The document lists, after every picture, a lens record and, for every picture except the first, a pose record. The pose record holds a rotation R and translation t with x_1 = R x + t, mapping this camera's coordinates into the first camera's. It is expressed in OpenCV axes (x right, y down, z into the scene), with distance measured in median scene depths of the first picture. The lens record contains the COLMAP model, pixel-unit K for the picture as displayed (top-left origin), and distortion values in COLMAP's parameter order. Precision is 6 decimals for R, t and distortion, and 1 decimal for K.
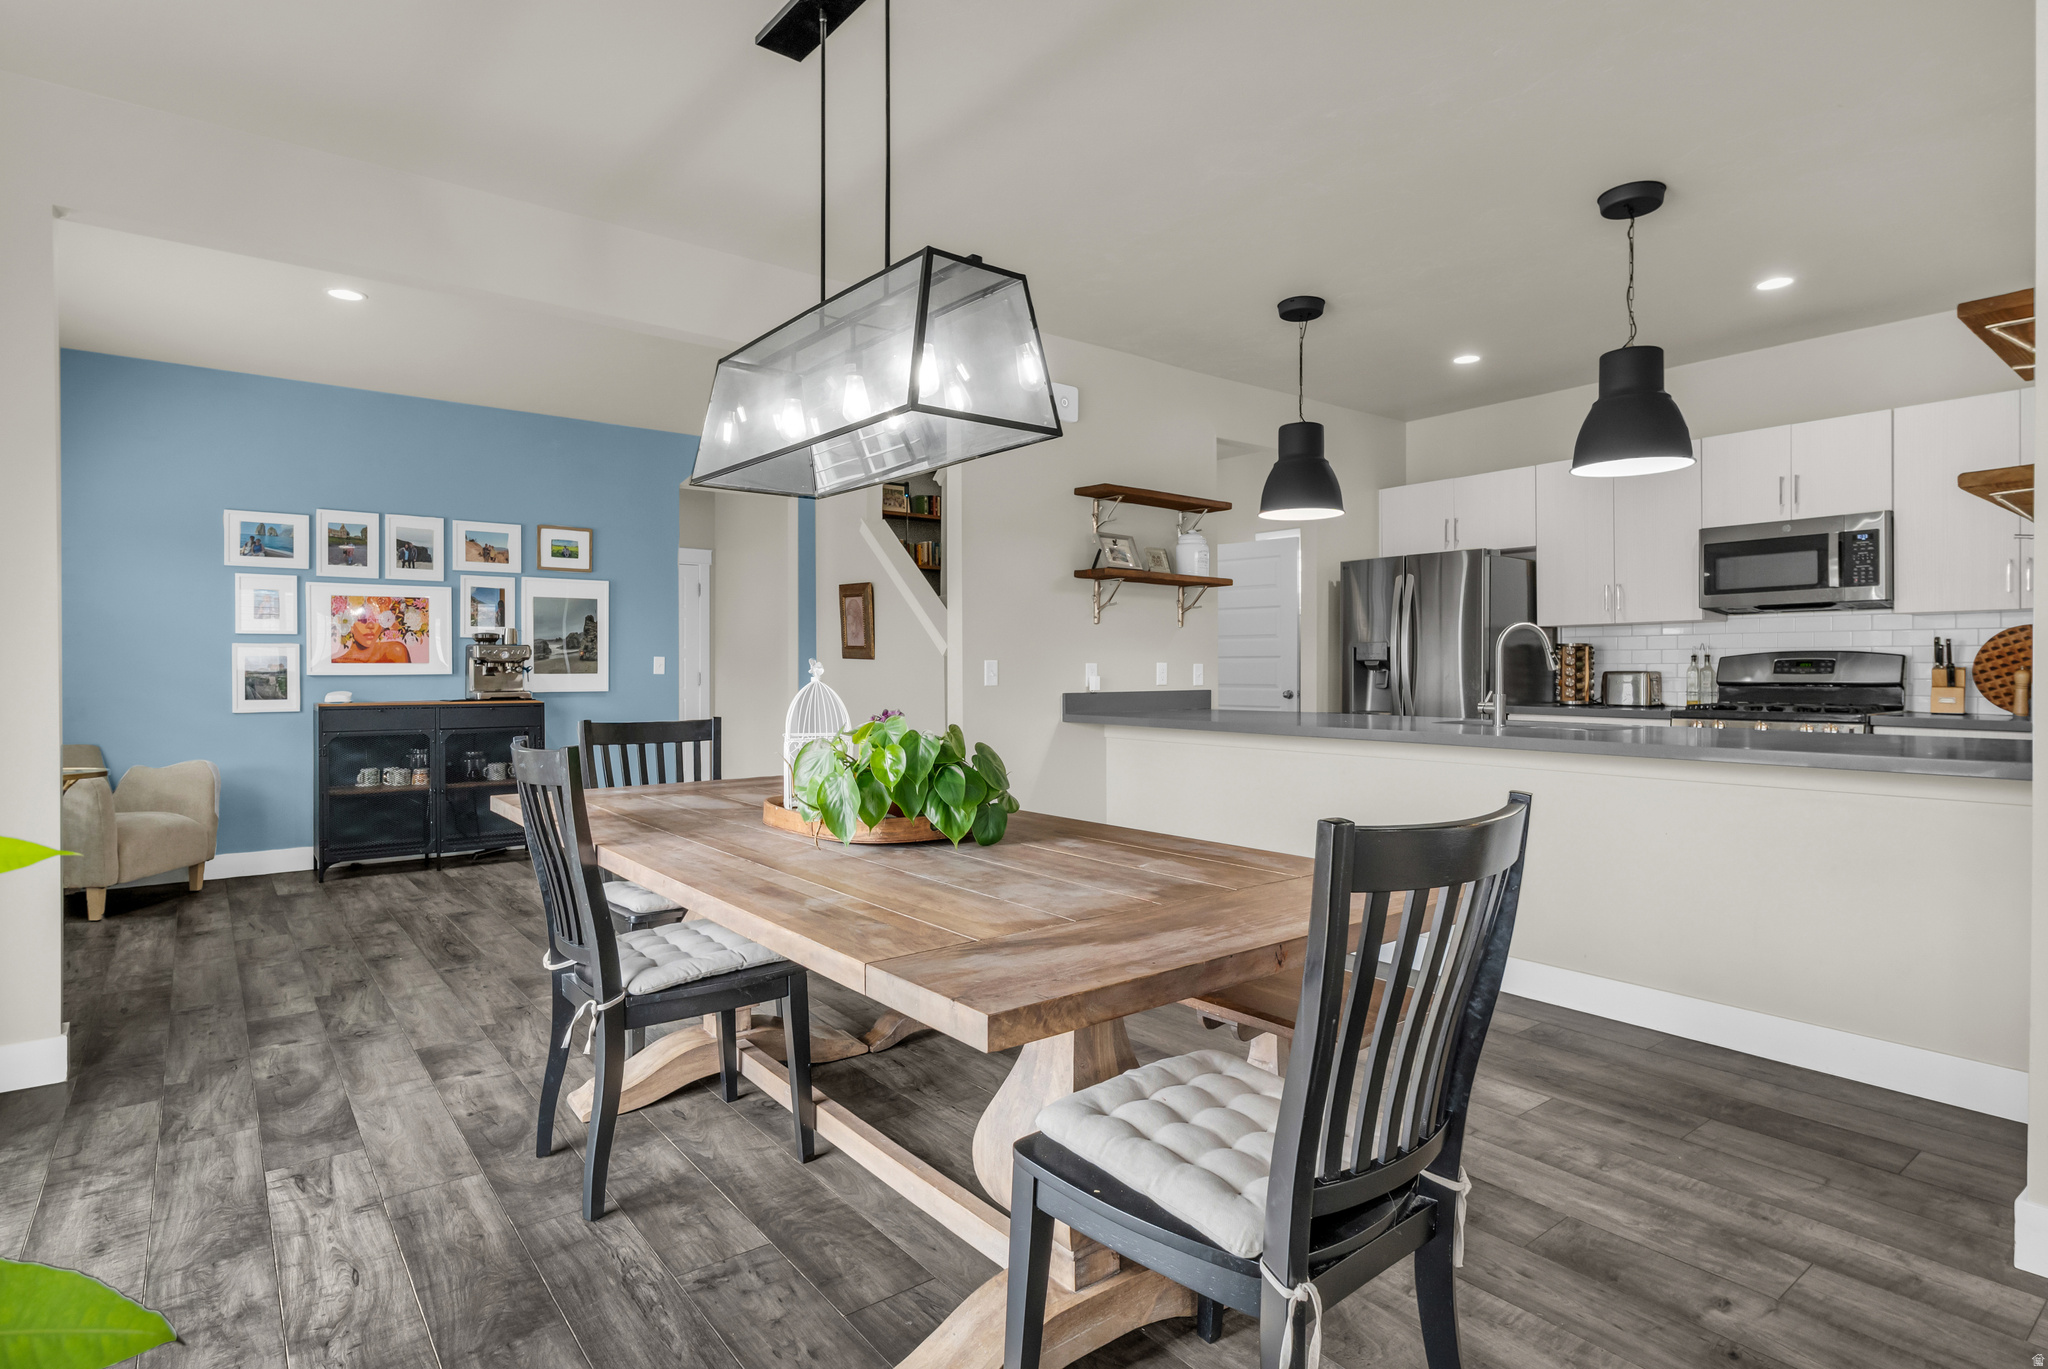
lens RADIAL K [[1065.5, 0, 1028.9], [0, 1065.5, 679.5], [0, 0, 1]] dist [0.000384, 0.000562]
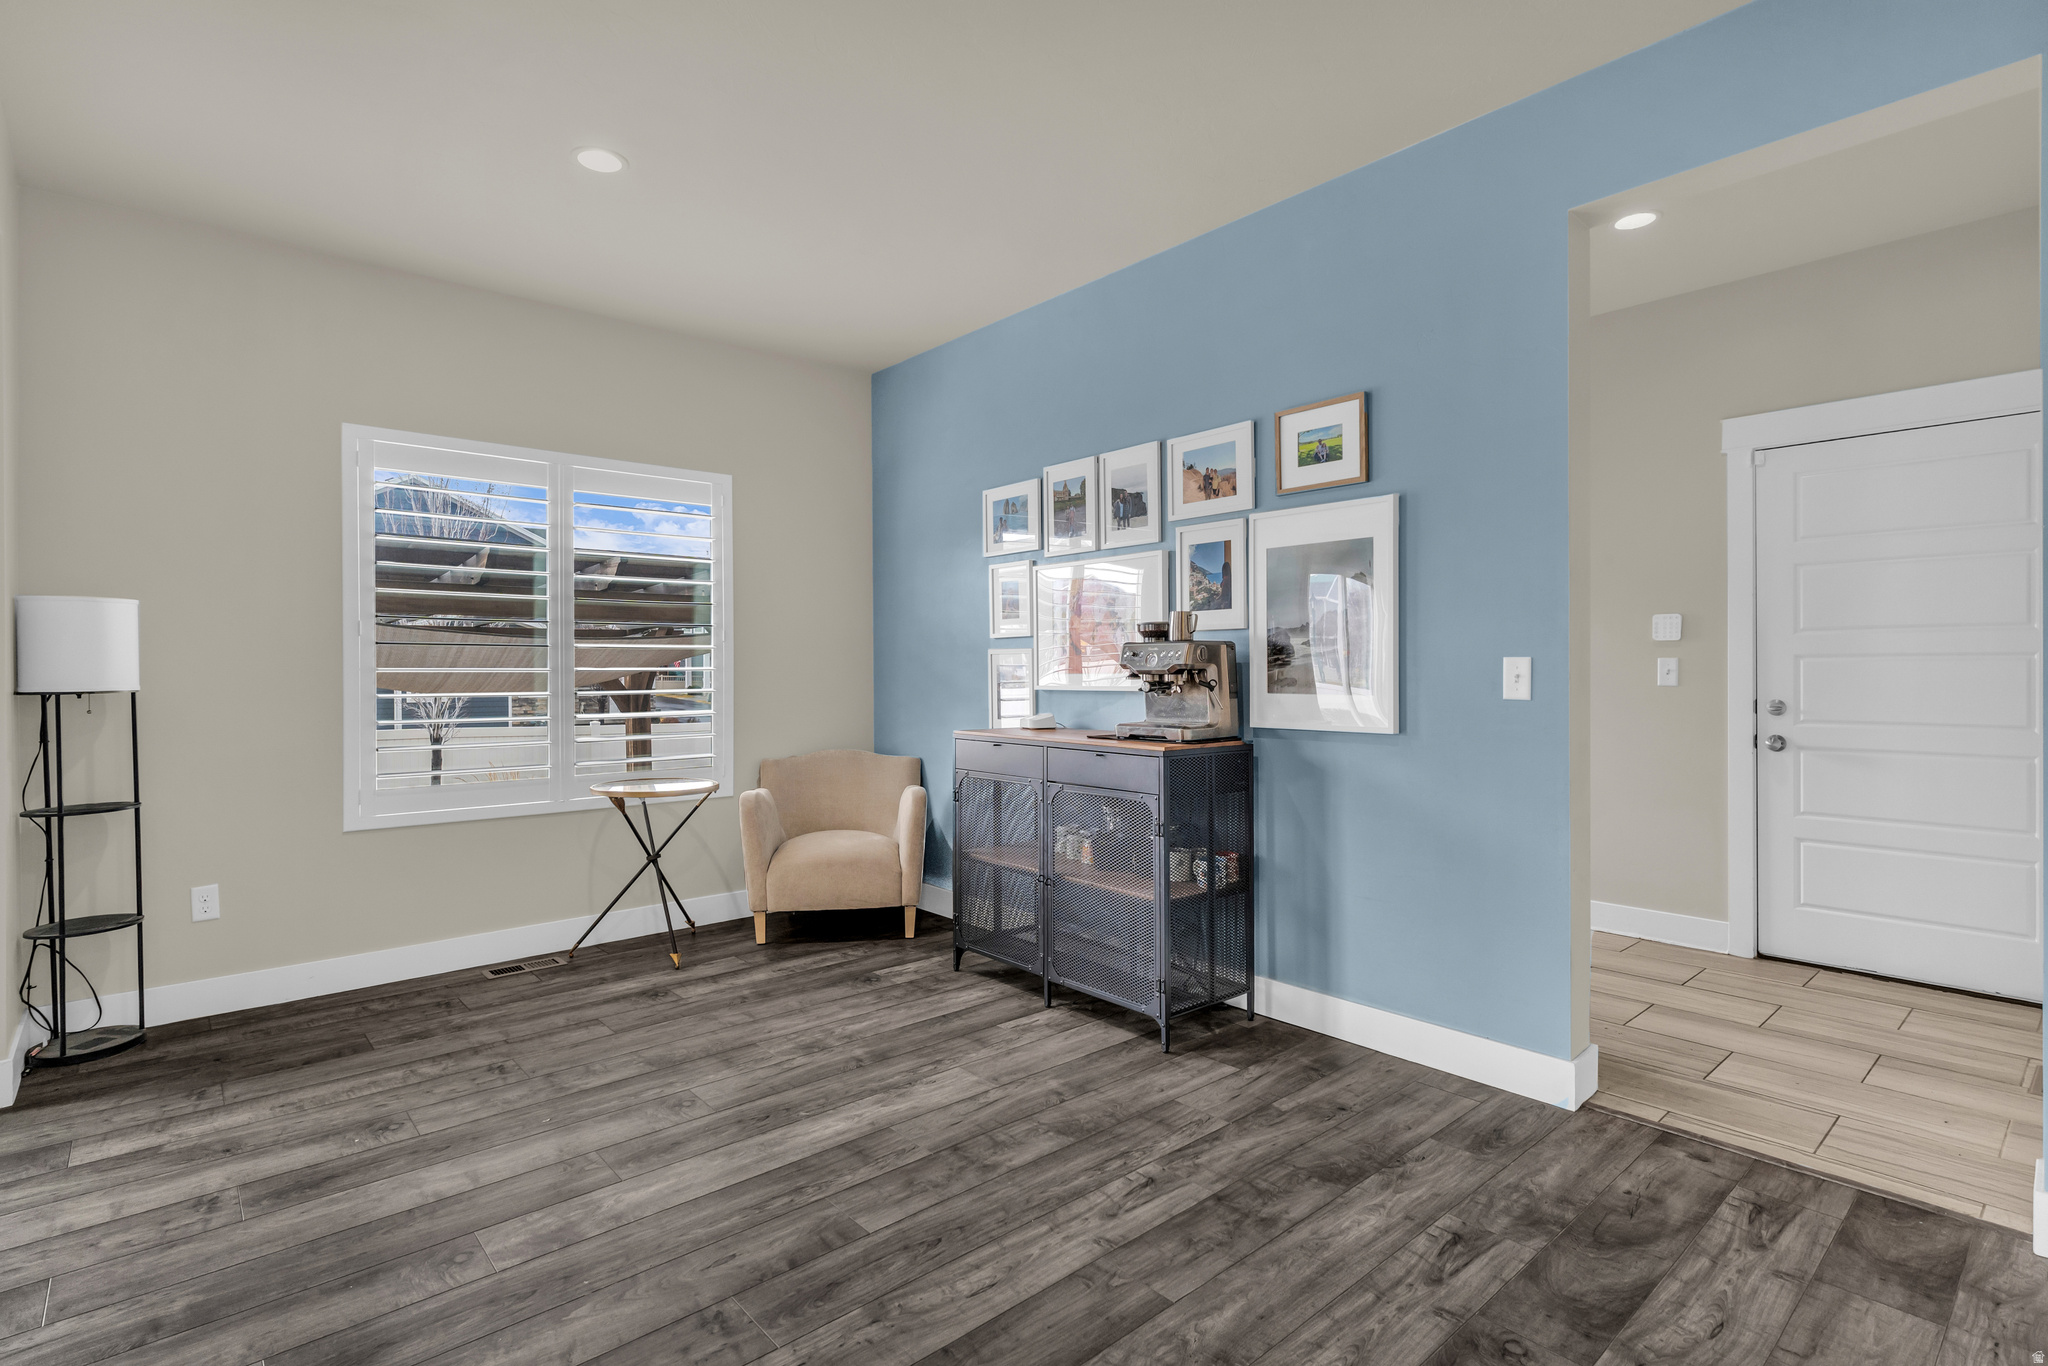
lens RADIAL K [[997.8, 0, 1028.8], [0, 997.8, 665.3], [0, 0, 1]] dist [-0.003377, -0.000200]
pose [[0.065343, -0.001188, -0.997862, 0.026689], [-0.006176, 0.999980, -0.001595, -0.018666], [0.997844, 0.006267, 0.065334, 0.883030]]
